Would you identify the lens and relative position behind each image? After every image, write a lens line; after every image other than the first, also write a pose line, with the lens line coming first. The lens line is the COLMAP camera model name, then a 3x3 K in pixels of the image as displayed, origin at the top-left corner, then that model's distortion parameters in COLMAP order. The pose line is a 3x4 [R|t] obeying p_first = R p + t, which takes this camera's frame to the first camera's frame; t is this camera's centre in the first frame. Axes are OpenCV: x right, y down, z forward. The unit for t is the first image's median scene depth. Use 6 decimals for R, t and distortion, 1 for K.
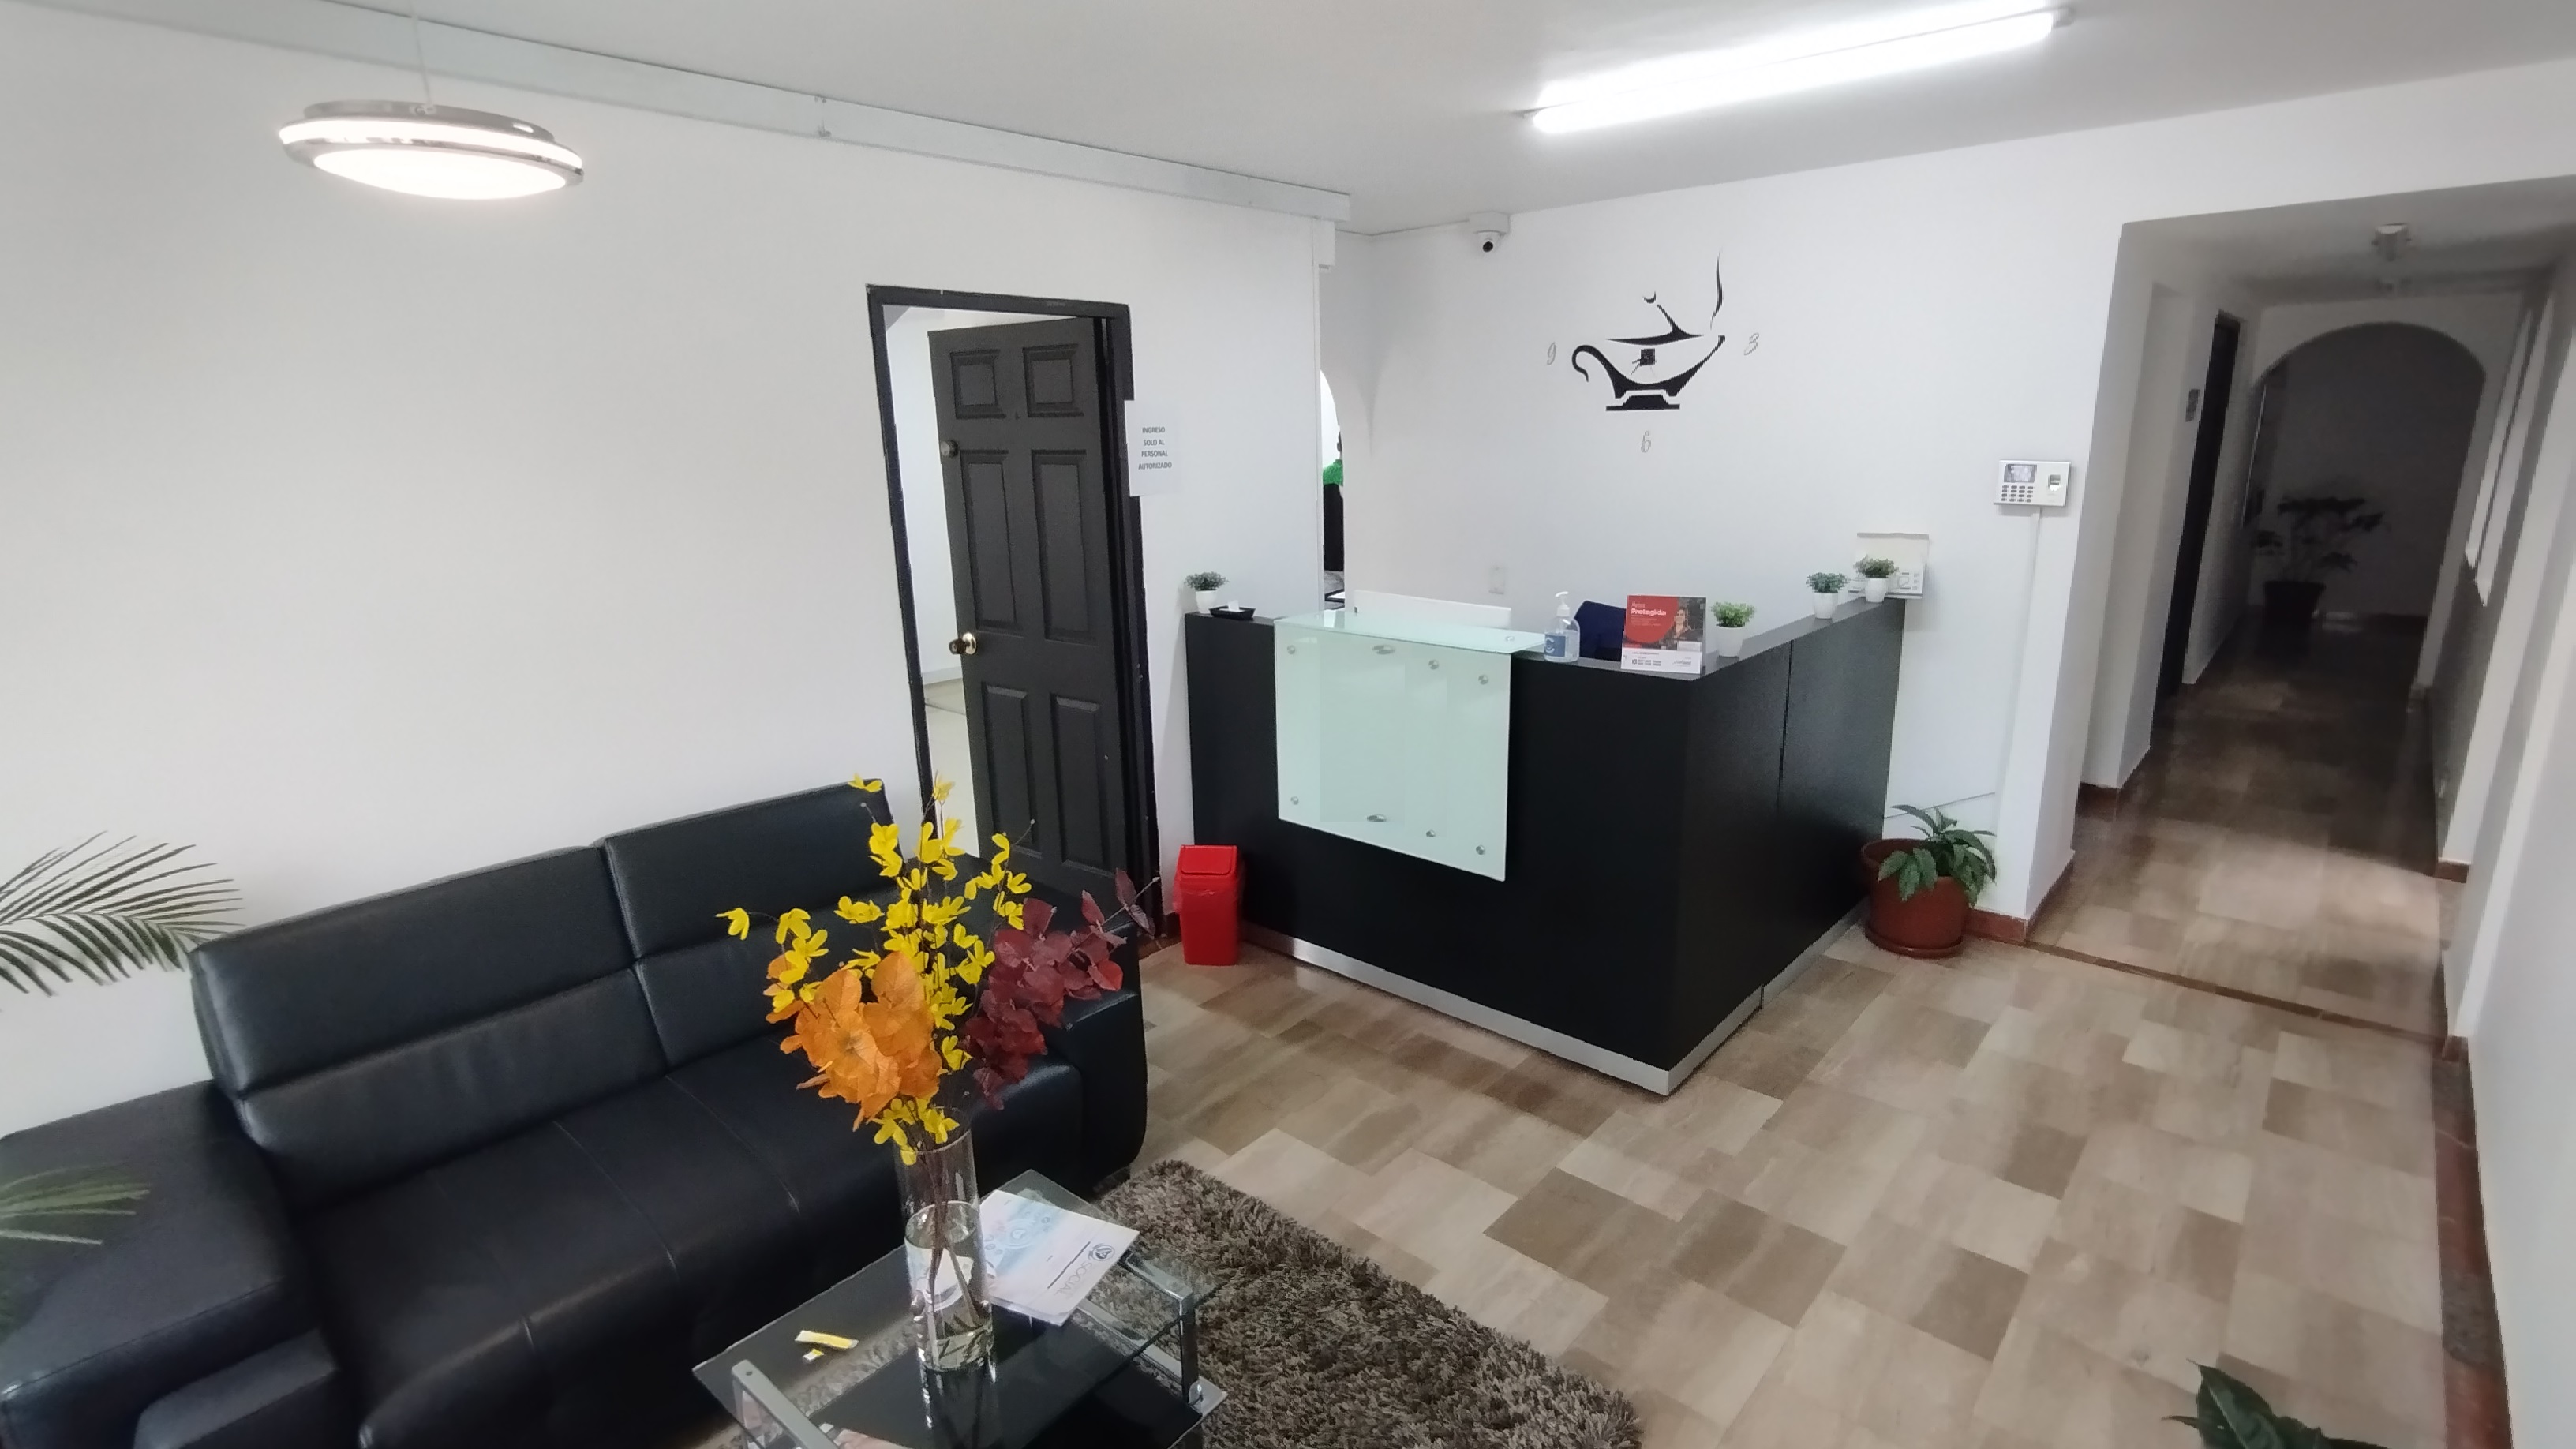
lens RADIAL K [[1206.3, 0, 1303.5], [0, 1206.3, 729.2], [0, 0, 1]] dist [-0.000602, 0.005719]
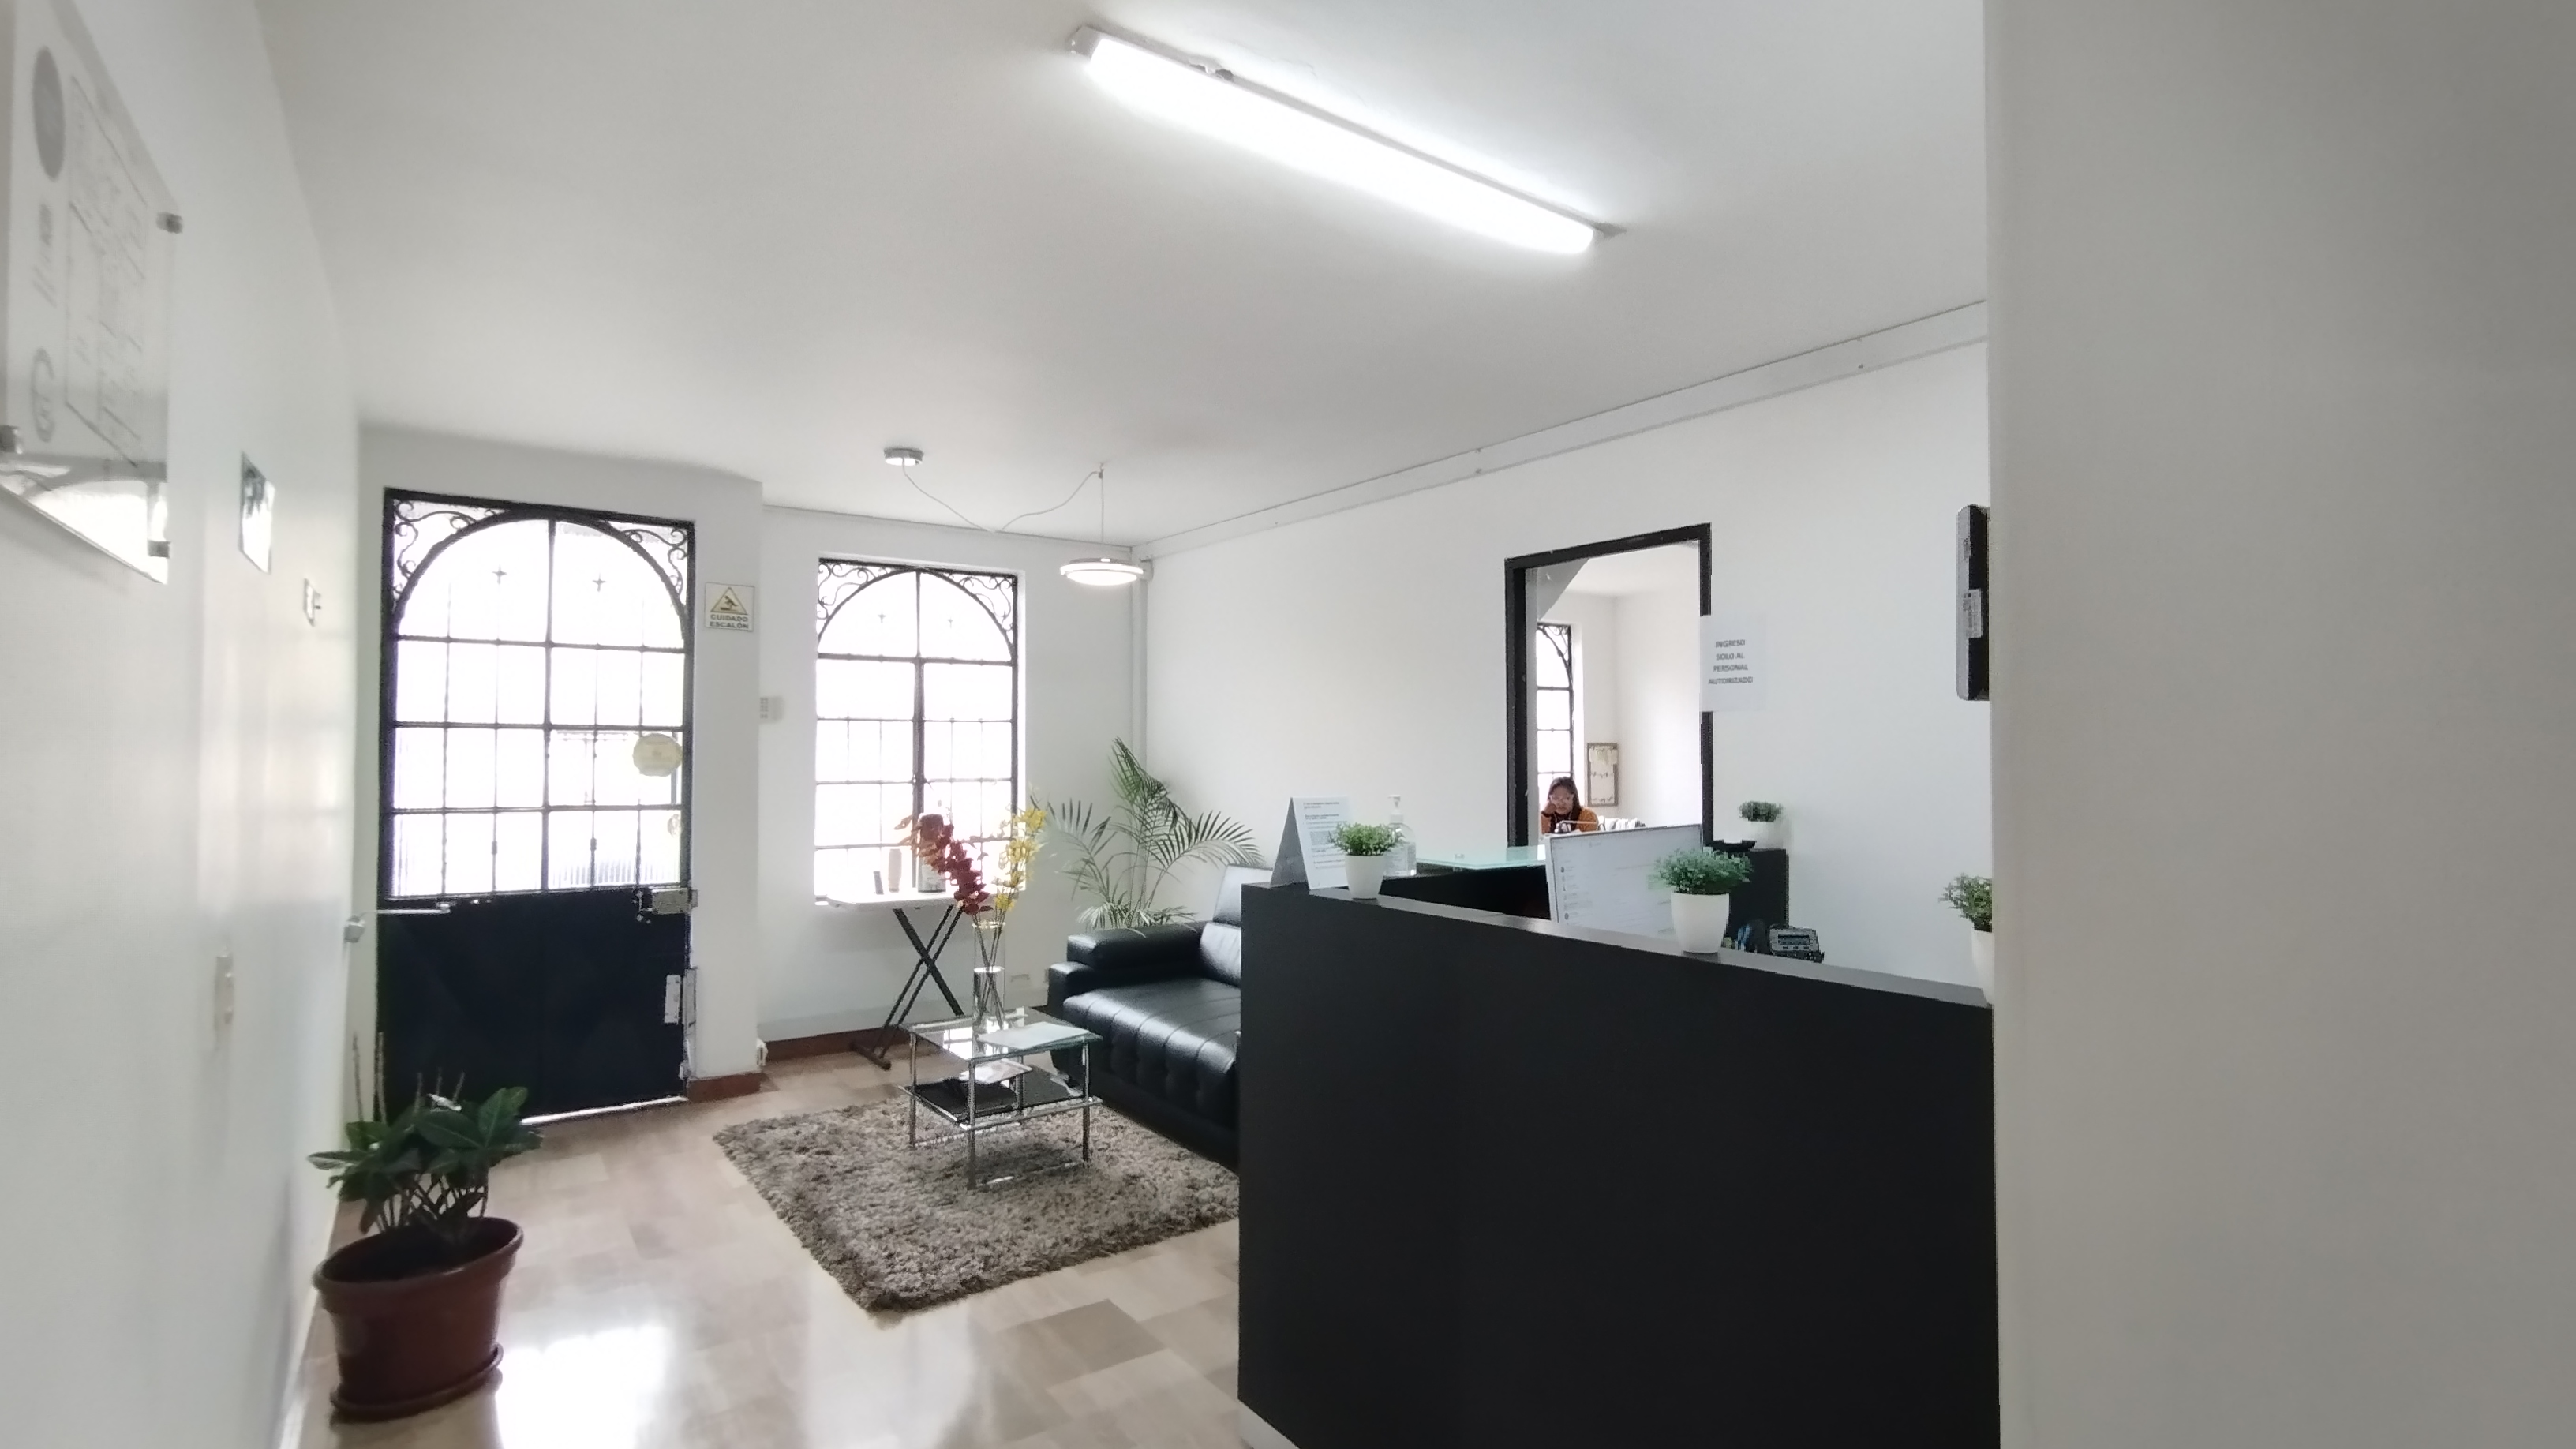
lens RADIAL K [[1206.3, 0, 1303.5], [0, 1206.3, 729.2], [0, 0, 1]] dist [-0.000602, 0.005719]
pose [[-0.235207, -0.013502, -0.971851, 0.971521], [-0.259248, 0.964549, 0.049342, -0.161189], [0.936733, 0.263556, -0.230369, 1.034670]]
